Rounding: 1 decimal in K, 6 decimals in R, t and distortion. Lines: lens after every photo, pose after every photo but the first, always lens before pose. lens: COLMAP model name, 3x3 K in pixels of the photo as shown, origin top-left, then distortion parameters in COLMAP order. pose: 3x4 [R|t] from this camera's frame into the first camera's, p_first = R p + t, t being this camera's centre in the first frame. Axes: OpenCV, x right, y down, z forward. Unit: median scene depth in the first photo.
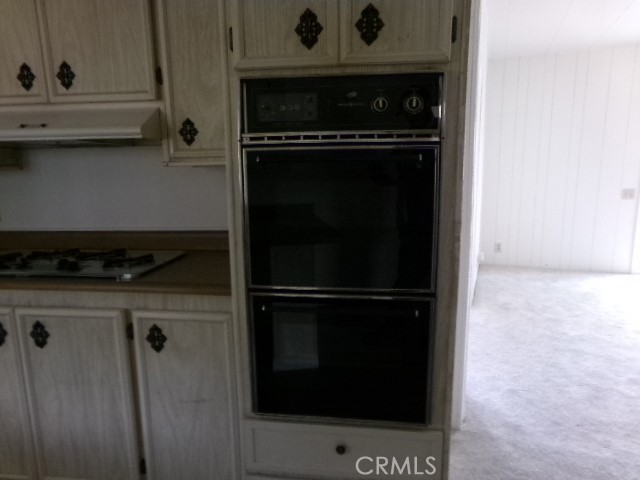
lens RADIAL K [[442.3, 0, 320.8], [0, 442.3, 243.3], [0, 0, 1]] dist [-0.052505, 0.077571]
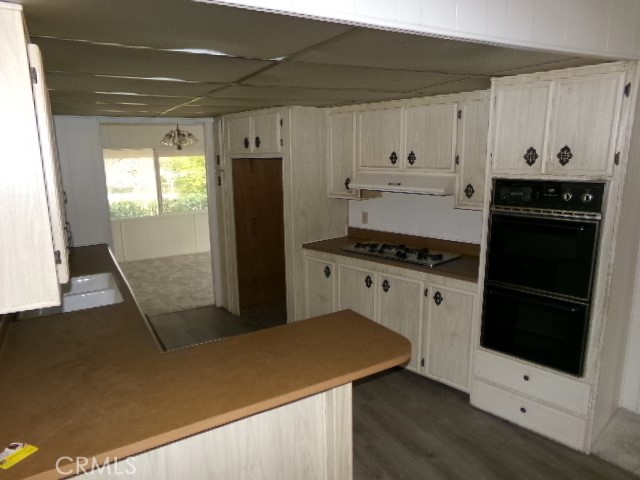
lens RADIAL K [[442.3, 0, 317.5], [0, 442.3, 243.2], [0, 0, 1]] dist [-0.052505, 0.077571]
pose [[0.786841, 0.127848, -0.603768, 0.352061], [-0.111419, 0.991660, 0.064781, -0.093889], [0.607014, 0.016299, 0.794524, -0.880010]]
